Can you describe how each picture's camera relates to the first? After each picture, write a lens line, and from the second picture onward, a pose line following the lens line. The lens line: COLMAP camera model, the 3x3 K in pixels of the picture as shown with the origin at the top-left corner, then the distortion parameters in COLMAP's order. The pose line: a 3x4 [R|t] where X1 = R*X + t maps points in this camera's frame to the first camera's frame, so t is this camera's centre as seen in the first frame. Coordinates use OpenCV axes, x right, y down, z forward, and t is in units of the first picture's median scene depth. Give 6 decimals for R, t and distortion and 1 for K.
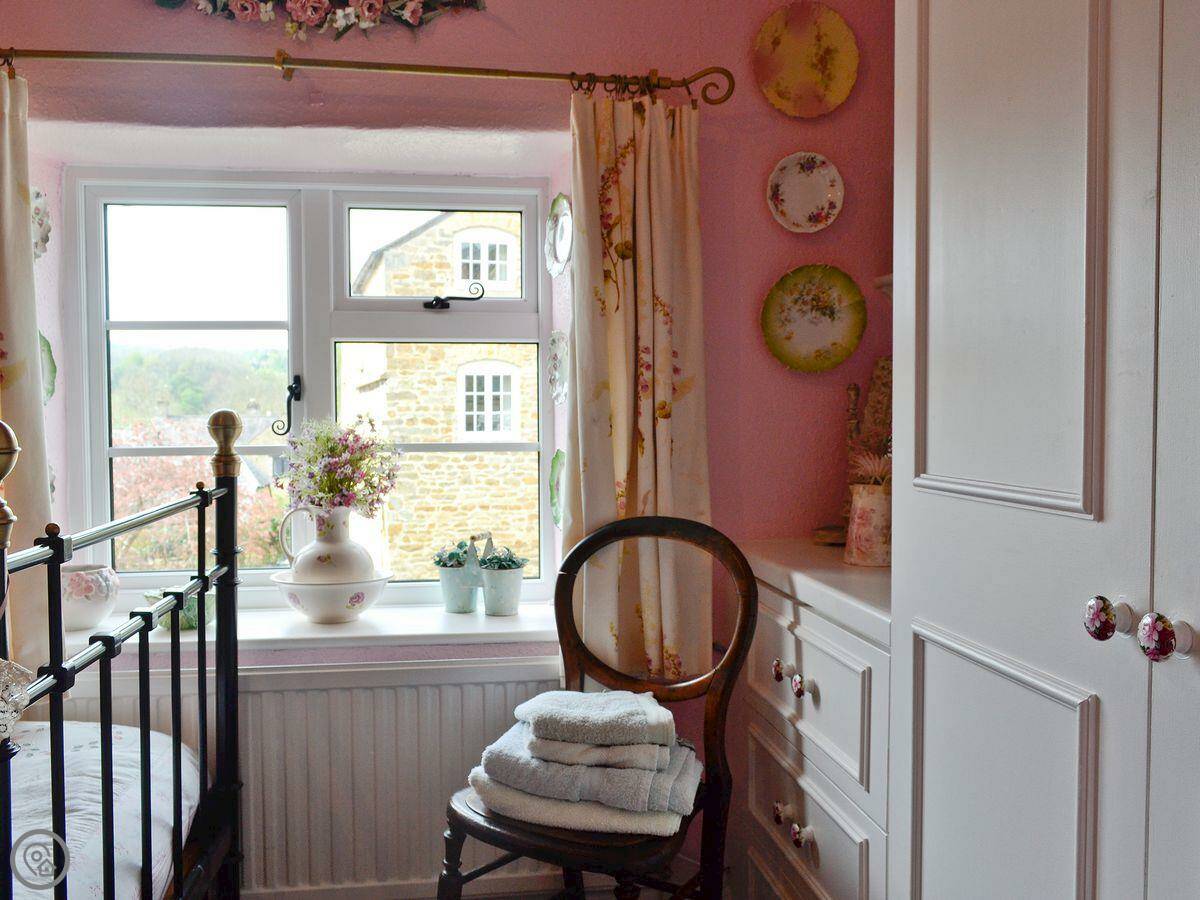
lens RADIAL K [[1094.0, 0, 600.0], [0, 1094.0, 450.0], [0, 0, 1]] dist [-0.011209, -0.003210]
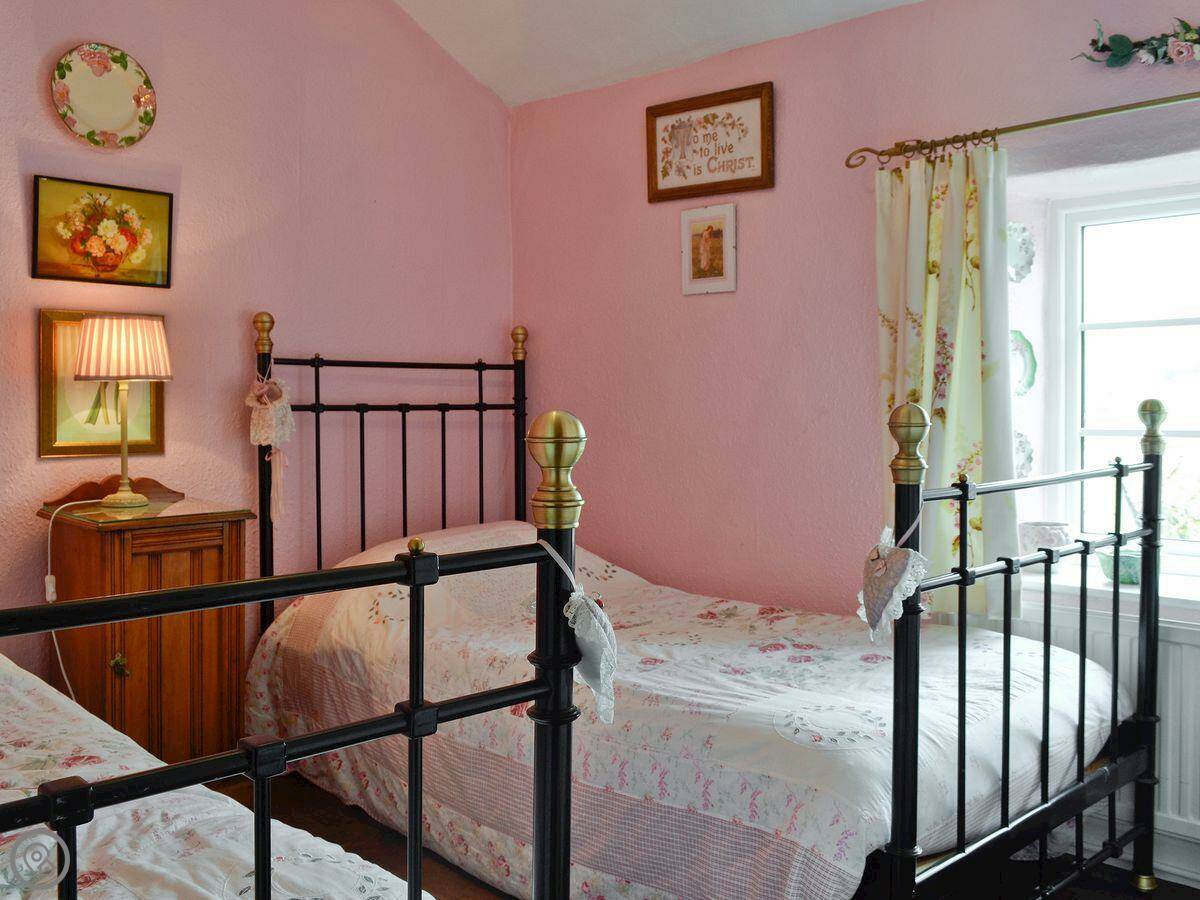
lens RADIAL K [[1094.0, 0, 600.0], [0, 1094.0, 450.0], [0, 0, 1]] dist [-0.011209, -0.003210]
pose [[0.605094, 0.040760, -0.795110, 0.234115], [-0.028685, 0.999156, 0.029390, 0.002005], [0.795637, 0.005024, 0.605752, -0.189621]]
